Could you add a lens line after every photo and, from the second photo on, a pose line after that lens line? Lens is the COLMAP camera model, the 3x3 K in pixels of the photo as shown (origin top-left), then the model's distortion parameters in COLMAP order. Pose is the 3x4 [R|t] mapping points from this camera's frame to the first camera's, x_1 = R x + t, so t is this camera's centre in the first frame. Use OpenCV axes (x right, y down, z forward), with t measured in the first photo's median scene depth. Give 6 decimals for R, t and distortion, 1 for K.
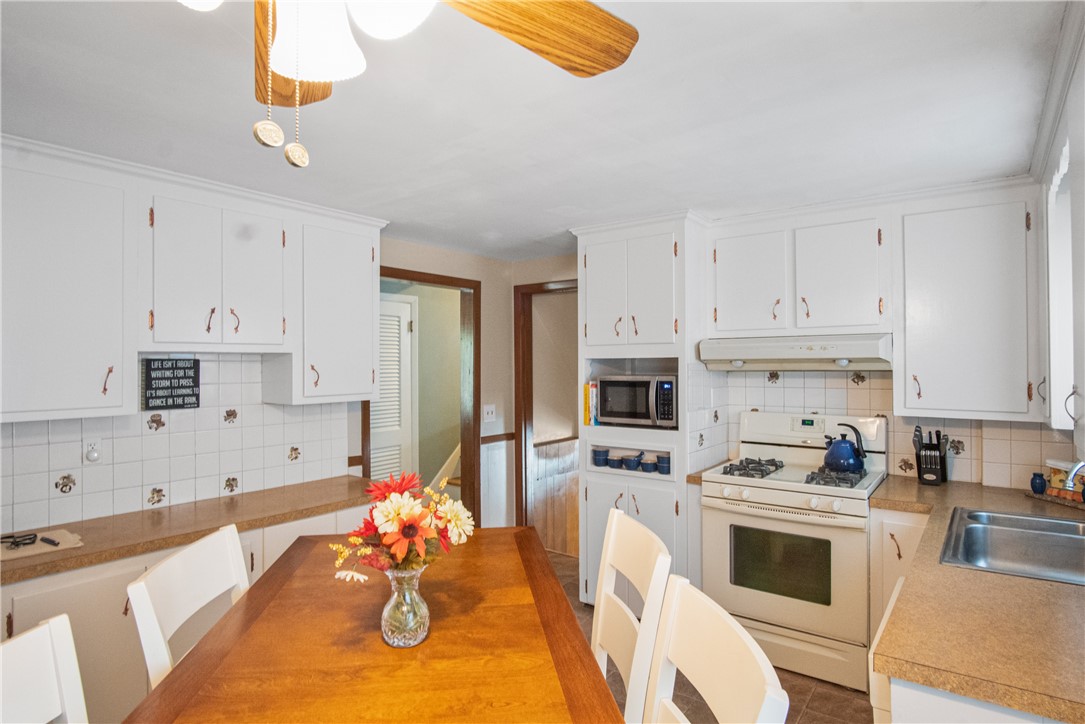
lens RADIAL K [[597.8, 0, 542.5], [0, 597.8, 362.0], [0, 0, 1]] dist [-0.003117, -0.000473]
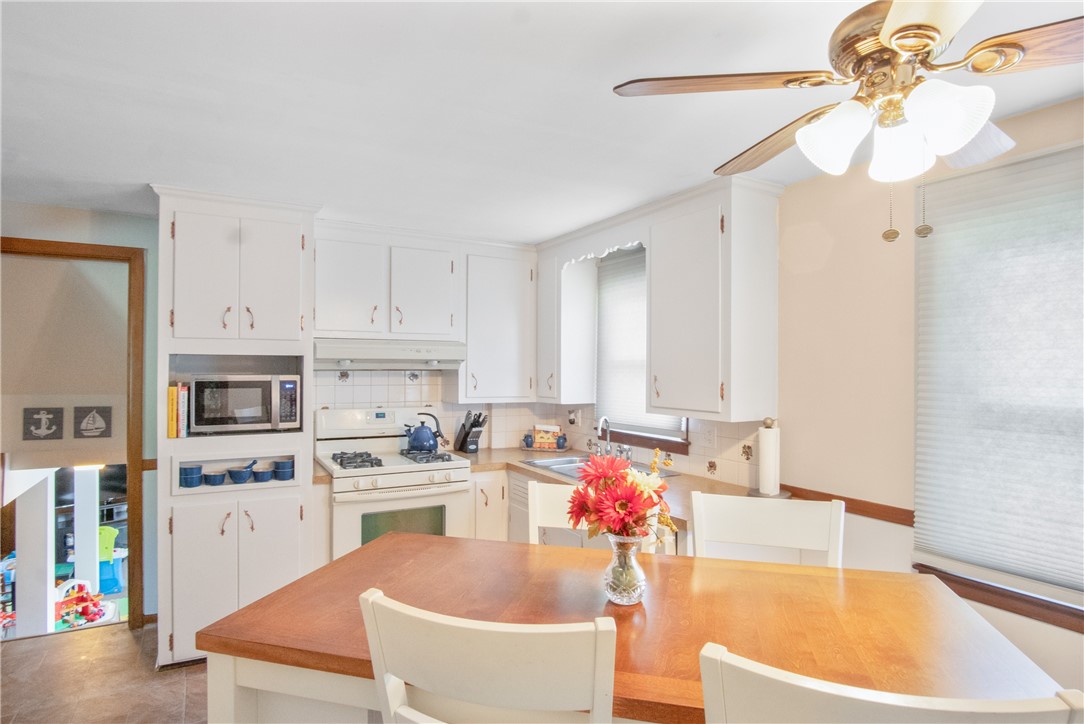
lens RADIAL K [[598.1, 0, 544.1], [0, 598.1, 366.2], [0, 0, 1]] dist [-0.004895, -0.001342]
pose [[0.406705, 0.009670, 0.913508, -0.490285], [-0.011017, 0.999923, -0.005680, 0.010429], [-0.913493, -0.007754, 0.406781, 0.253819]]
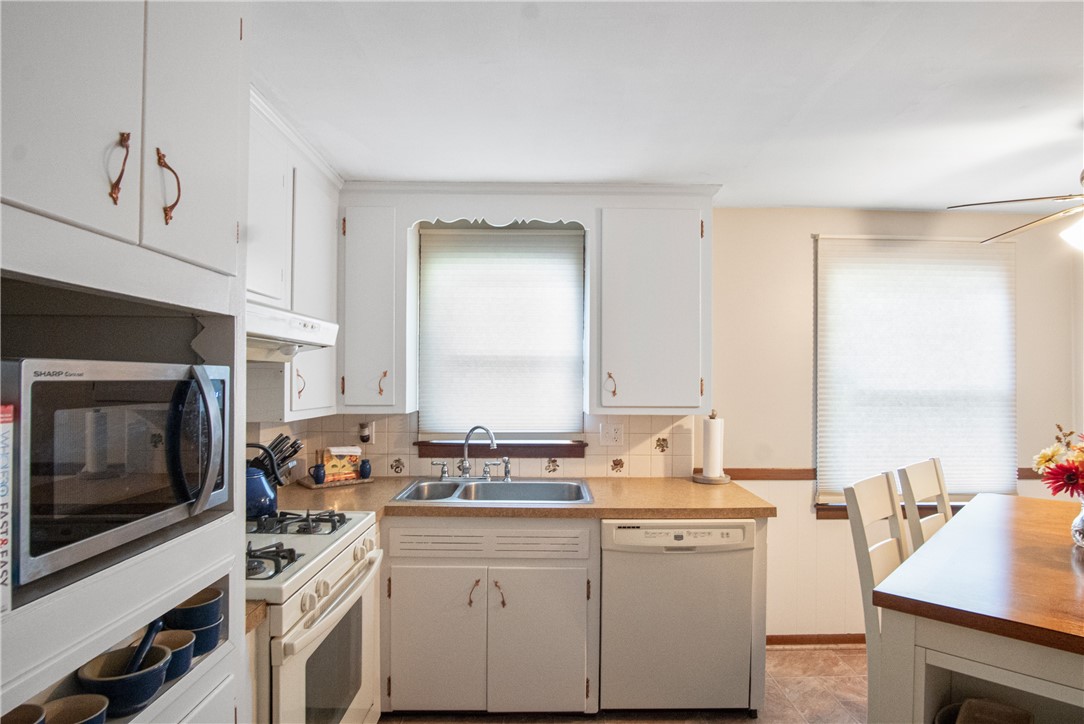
lens RADIAL K [[596.6, 0, 541.5], [0, 596.6, 375.8], [0, 0, 1]] dist [-0.006374, -0.000502]
pose [[-0.612701, 0.003748, 0.790306, -0.185400], [-0.007306, 0.999919, -0.010406, 0.031949], [-0.790281, -0.012150, -0.612624, 1.068941]]
